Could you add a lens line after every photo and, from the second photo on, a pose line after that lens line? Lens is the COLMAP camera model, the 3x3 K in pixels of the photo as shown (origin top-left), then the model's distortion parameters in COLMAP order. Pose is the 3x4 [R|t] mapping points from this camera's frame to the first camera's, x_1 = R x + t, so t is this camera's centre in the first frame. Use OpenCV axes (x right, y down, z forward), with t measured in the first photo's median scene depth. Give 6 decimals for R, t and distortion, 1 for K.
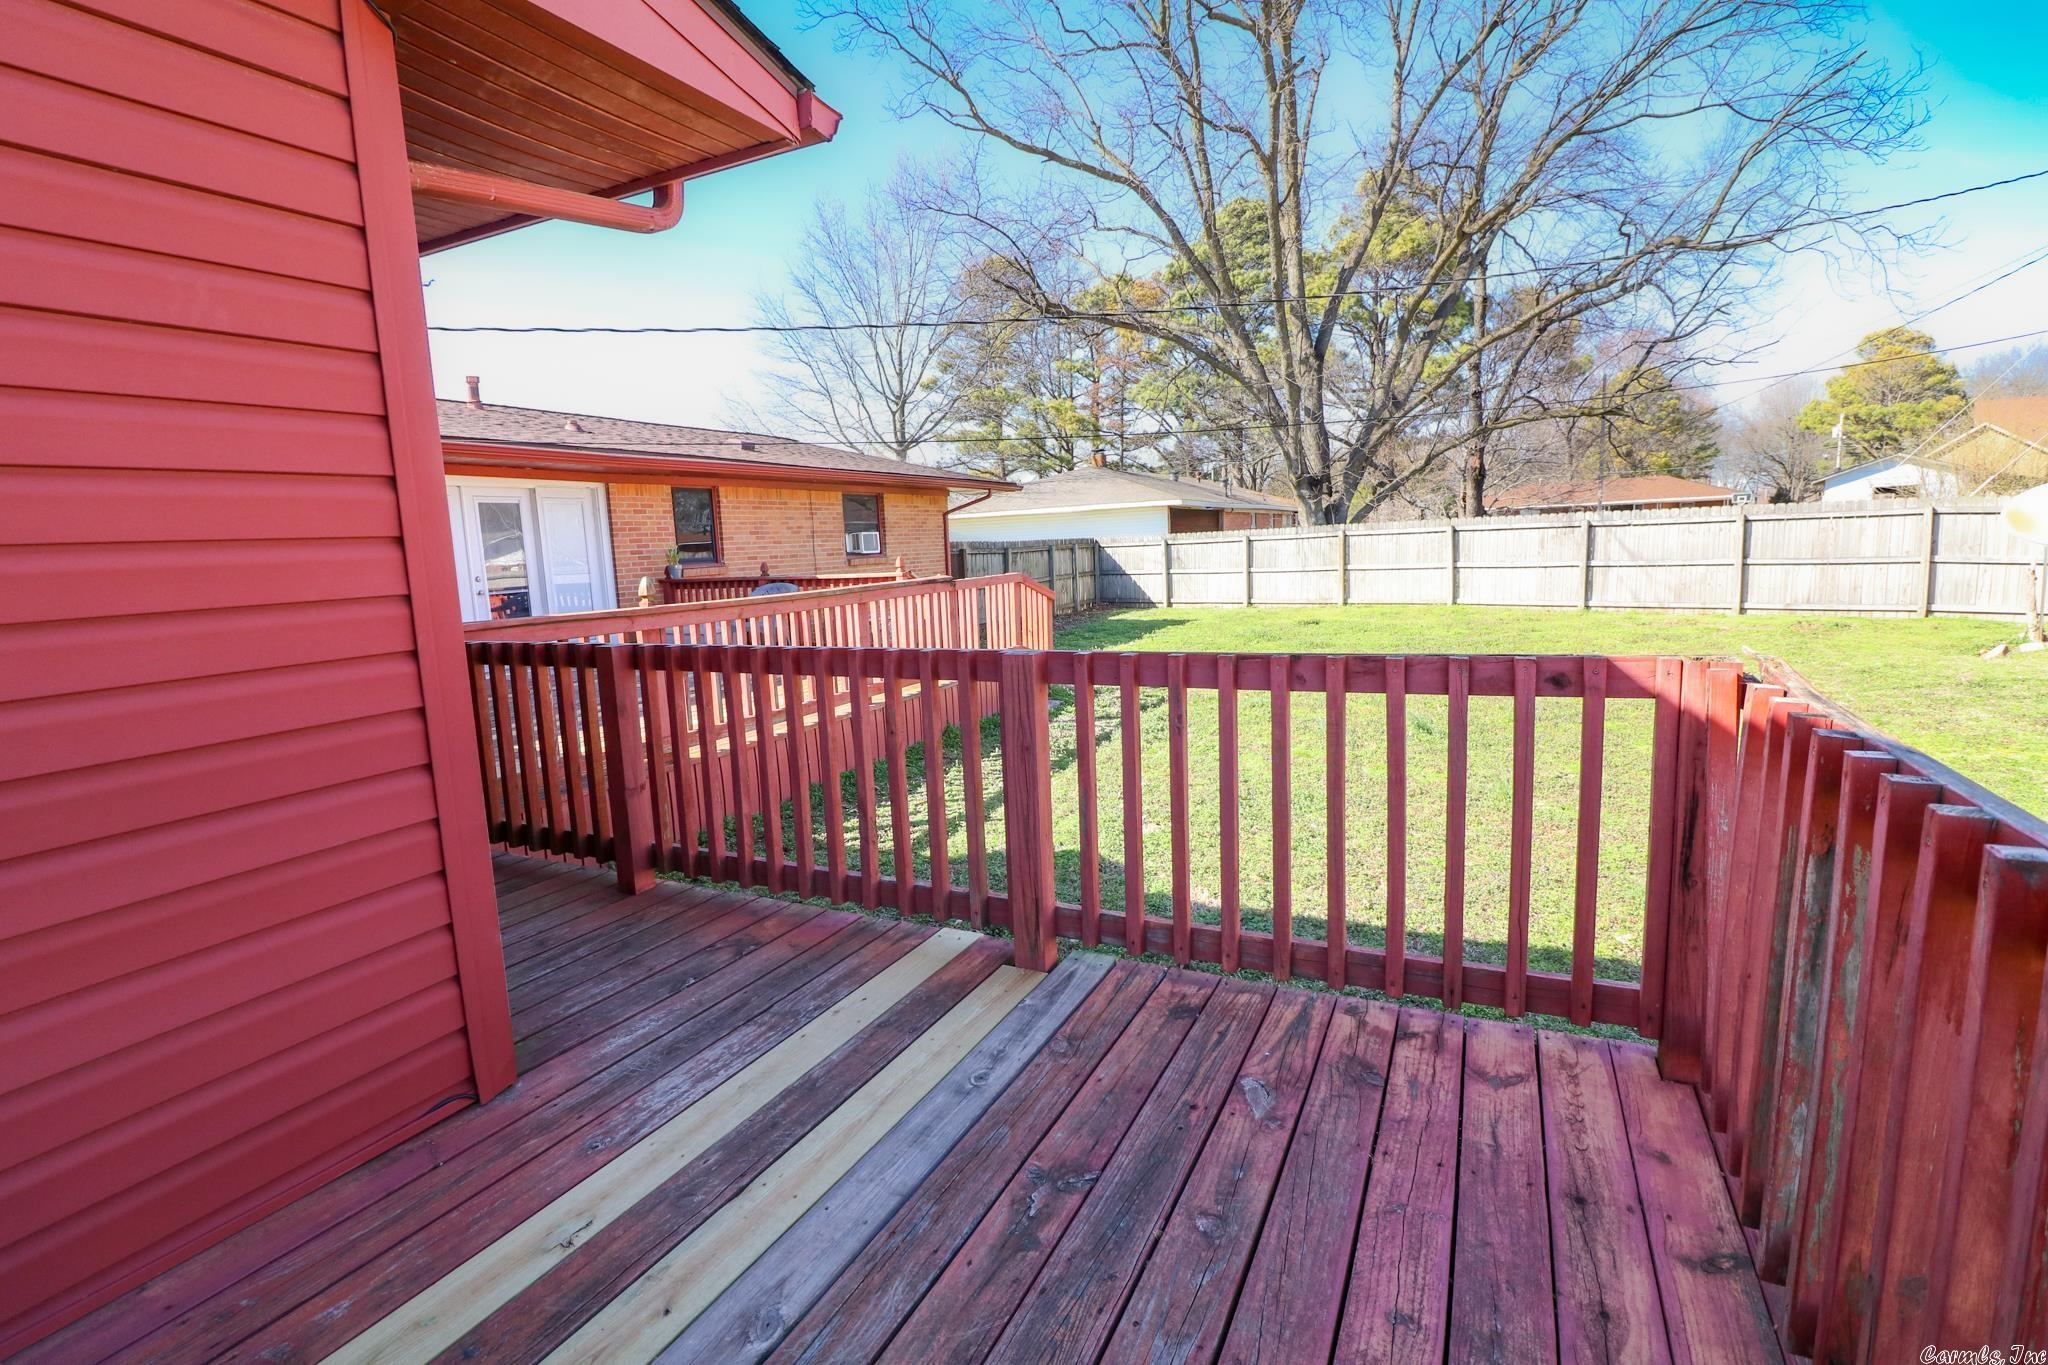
lens RADIAL K [[946.1, 0, 1023.6], [0, 946.1, 681.4], [0, 0, 1]] dist [-0.009718, -0.008099]
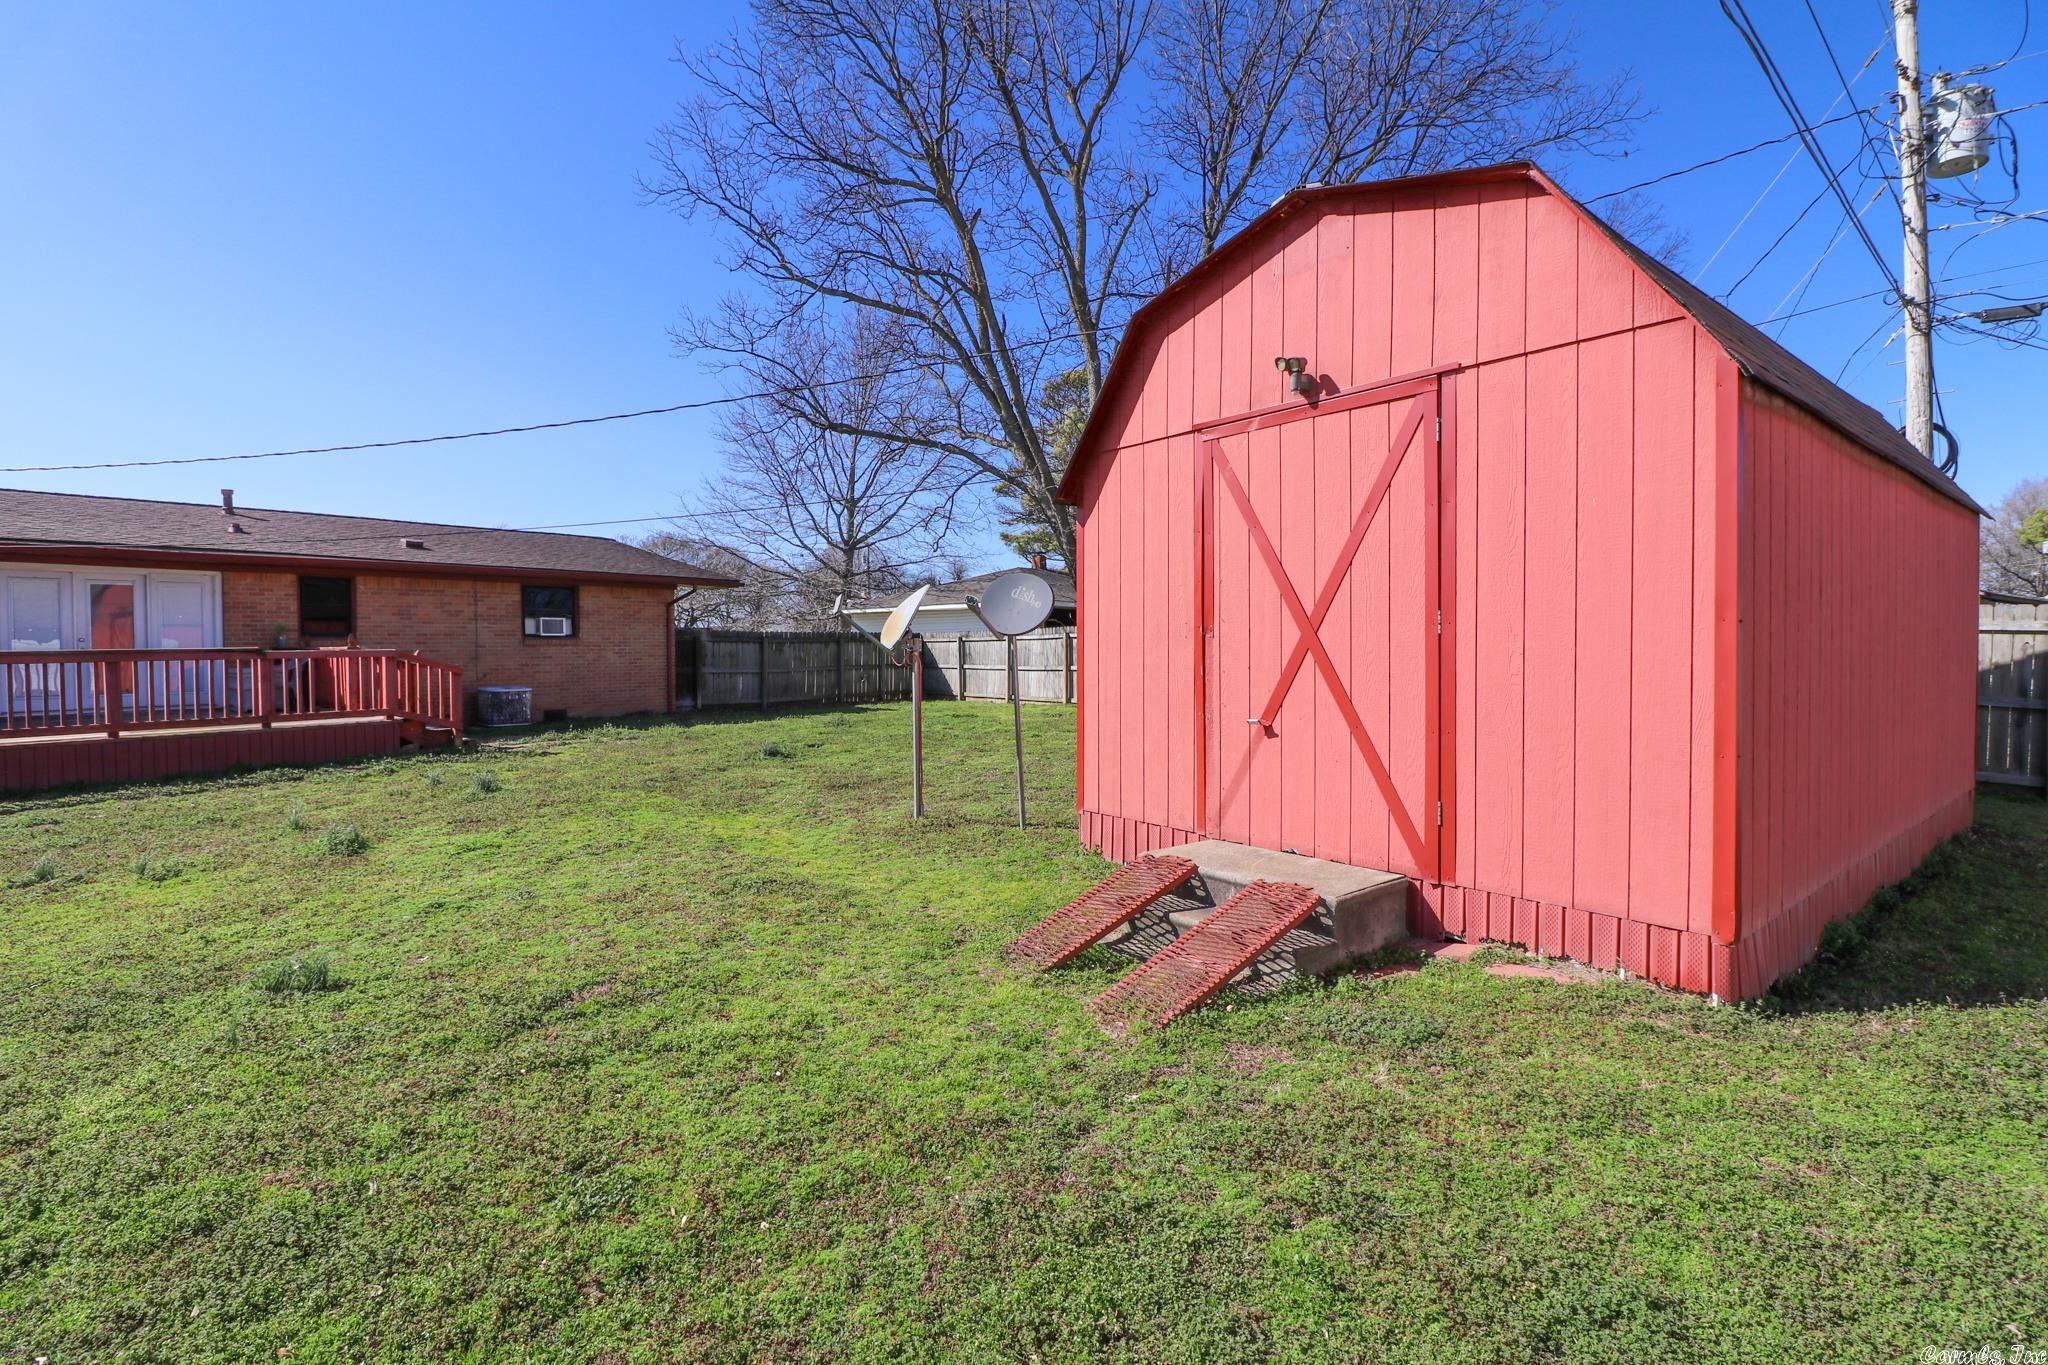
lens RADIAL K [[946.1, 0, 1021.4], [0, 946.1, 667.6], [0, 0, 1]] dist [-0.009718, -0.008099]
pose [[0.978881, 0.040849, -0.200310, 0.476242], [-0.063335, 0.992222, -0.107166, -0.005509], [0.194375, 0.117590, 0.973854, -0.015324]]
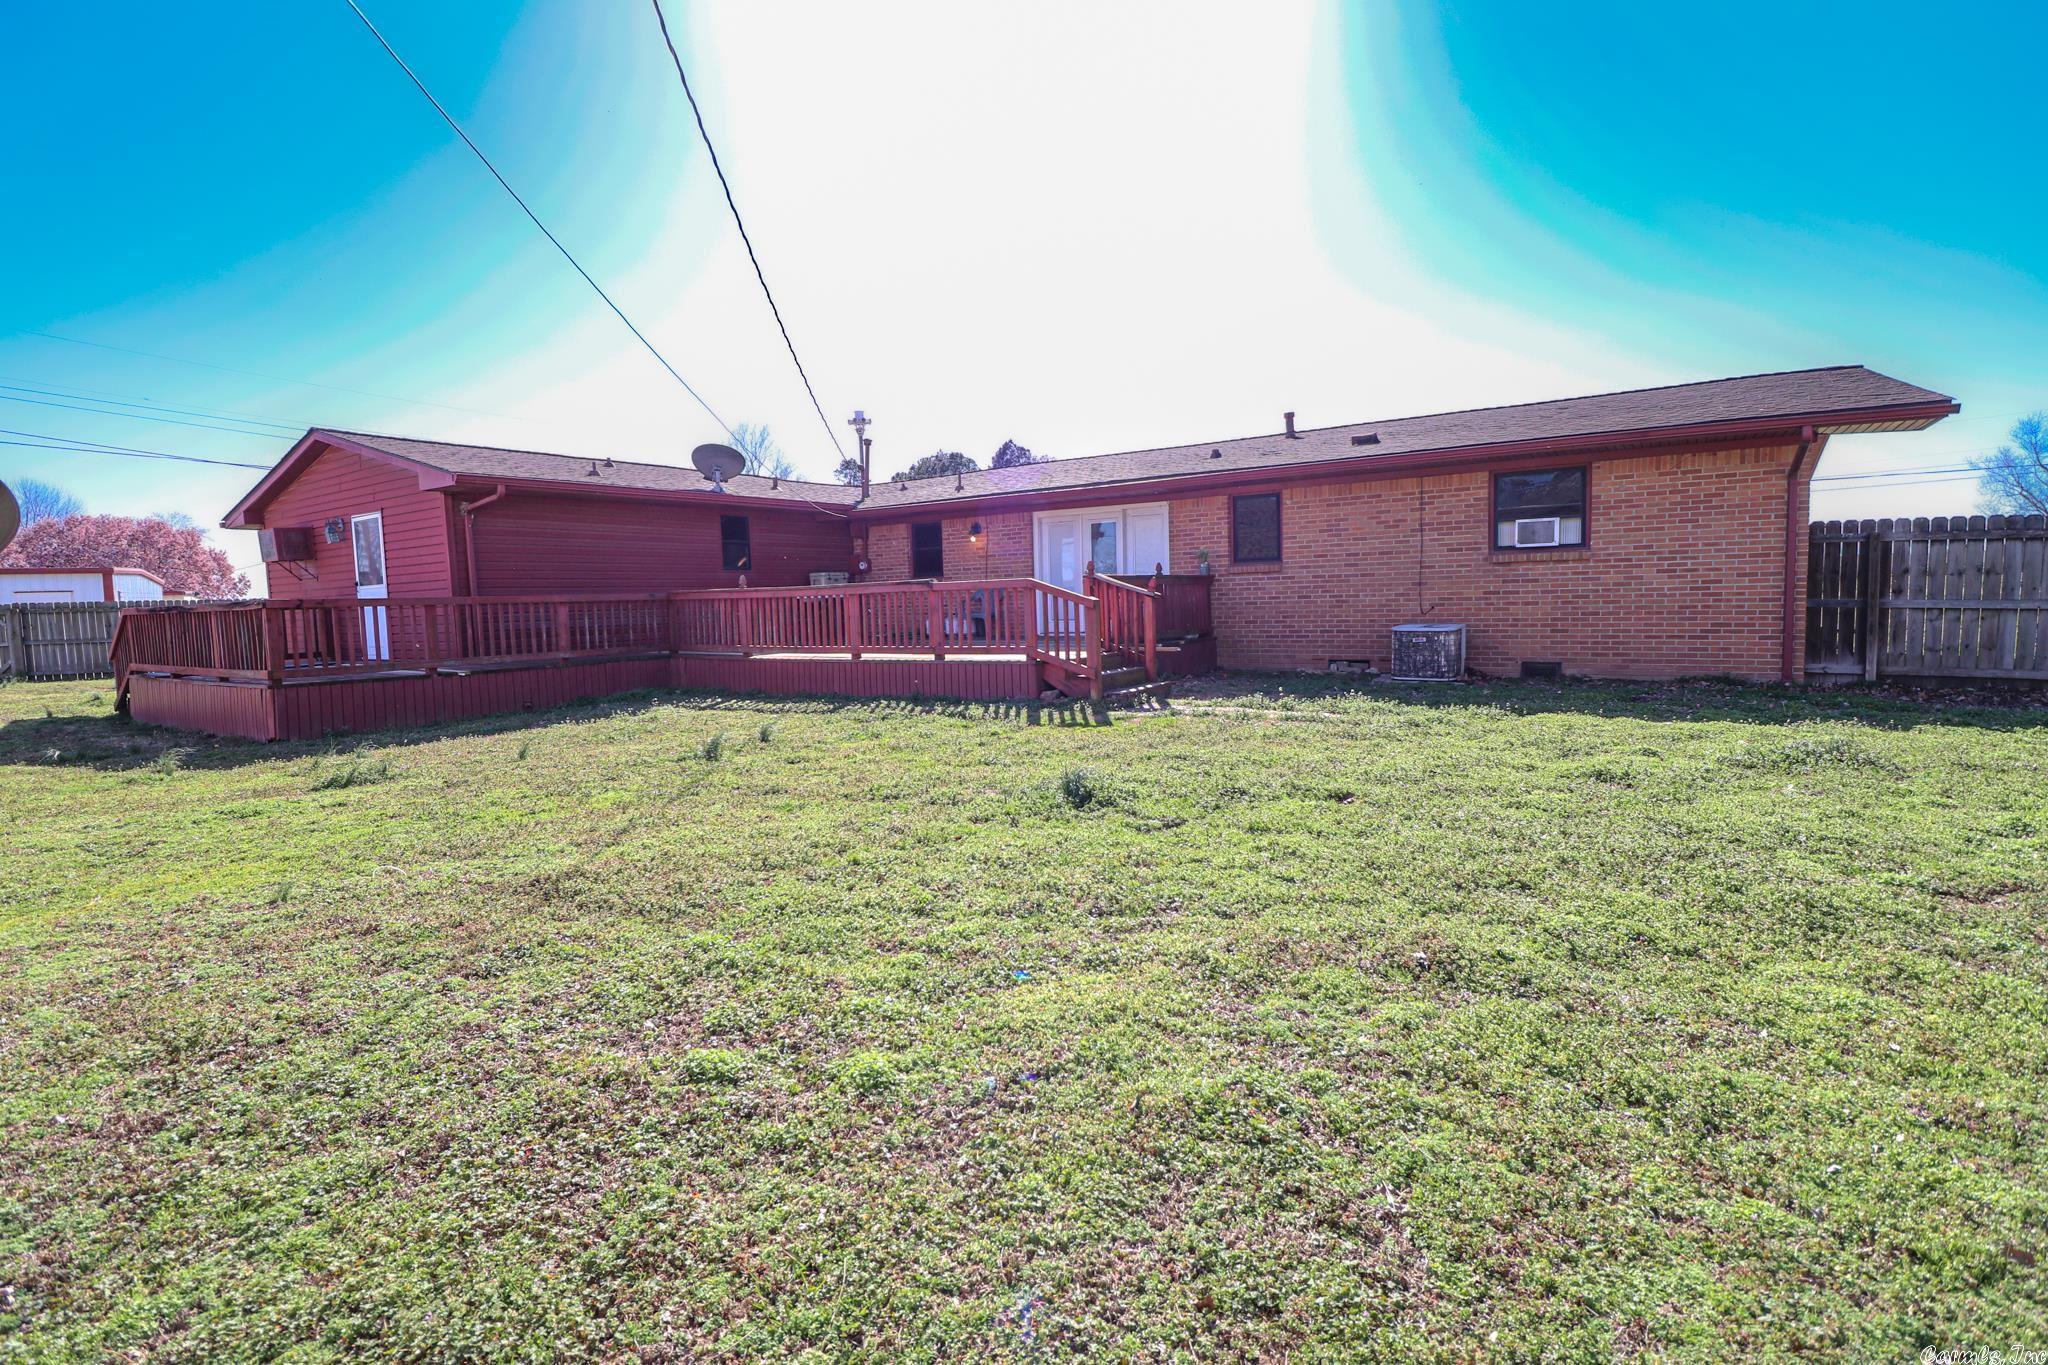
lens RADIAL K [[946.1, 0, 1015.7], [0, 946.1, 660.4], [0, 0, 1]] dist [-0.009718, -0.008099]
pose [[-0.125082, 0.113394, -0.985645, 0.474436], [-0.107766, 0.986017, 0.127113, -0.071488], [0.986276, 0.122119, -0.111113, 0.507243]]
